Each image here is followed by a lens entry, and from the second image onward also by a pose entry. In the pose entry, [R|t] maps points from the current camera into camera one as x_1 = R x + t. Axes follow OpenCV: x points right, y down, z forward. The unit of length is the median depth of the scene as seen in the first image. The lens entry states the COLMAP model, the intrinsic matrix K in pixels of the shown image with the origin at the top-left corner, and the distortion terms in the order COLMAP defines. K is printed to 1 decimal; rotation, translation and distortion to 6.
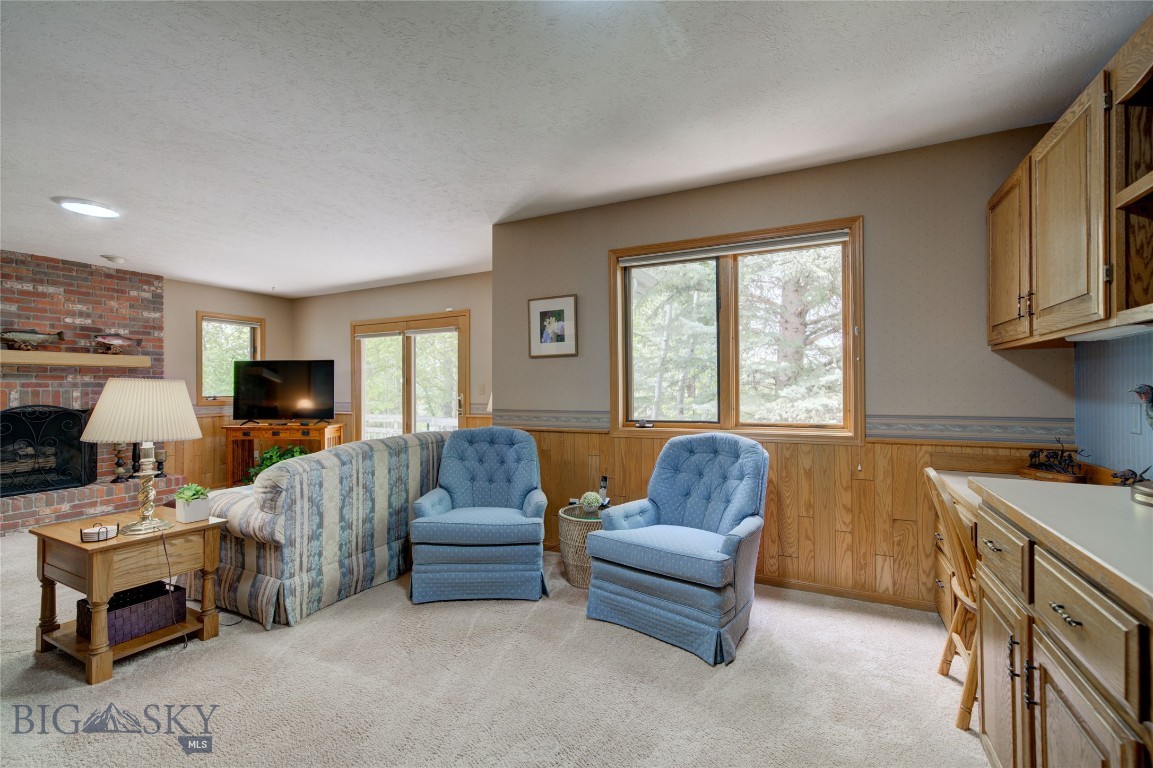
lens RADIAL K [[506.2, 0, 573.9], [0, 506.2, 390.3], [0, 0, 1]] dist [-0.004524, 0.000515]
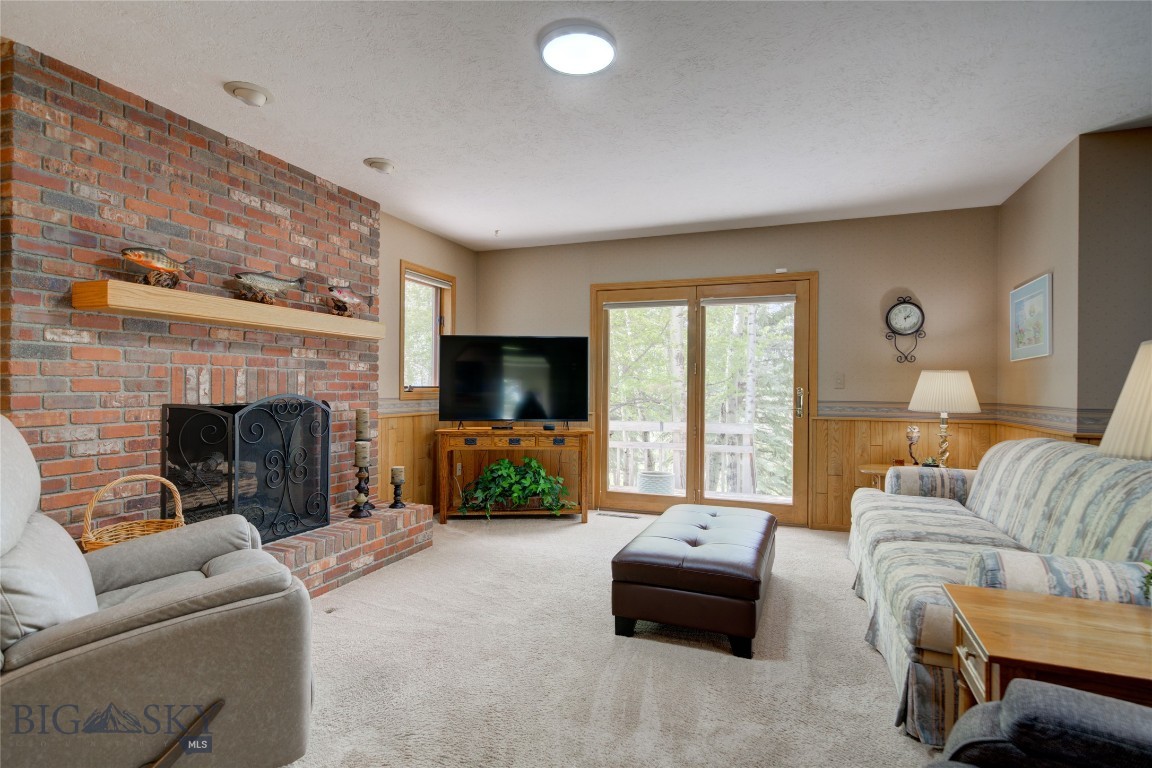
lens RADIAL K [[589.1, 0, 580.6], [0, 589.1, 389.1], [0, 0, 1]] dist [-0.003207, 0.000252]
pose [[0.994976, 0.015449, 0.098916, -0.698180], [-0.015398, 0.999881, -0.001280, 0.016612], [-0.098924, -0.000249, 0.995095, 0.225841]]
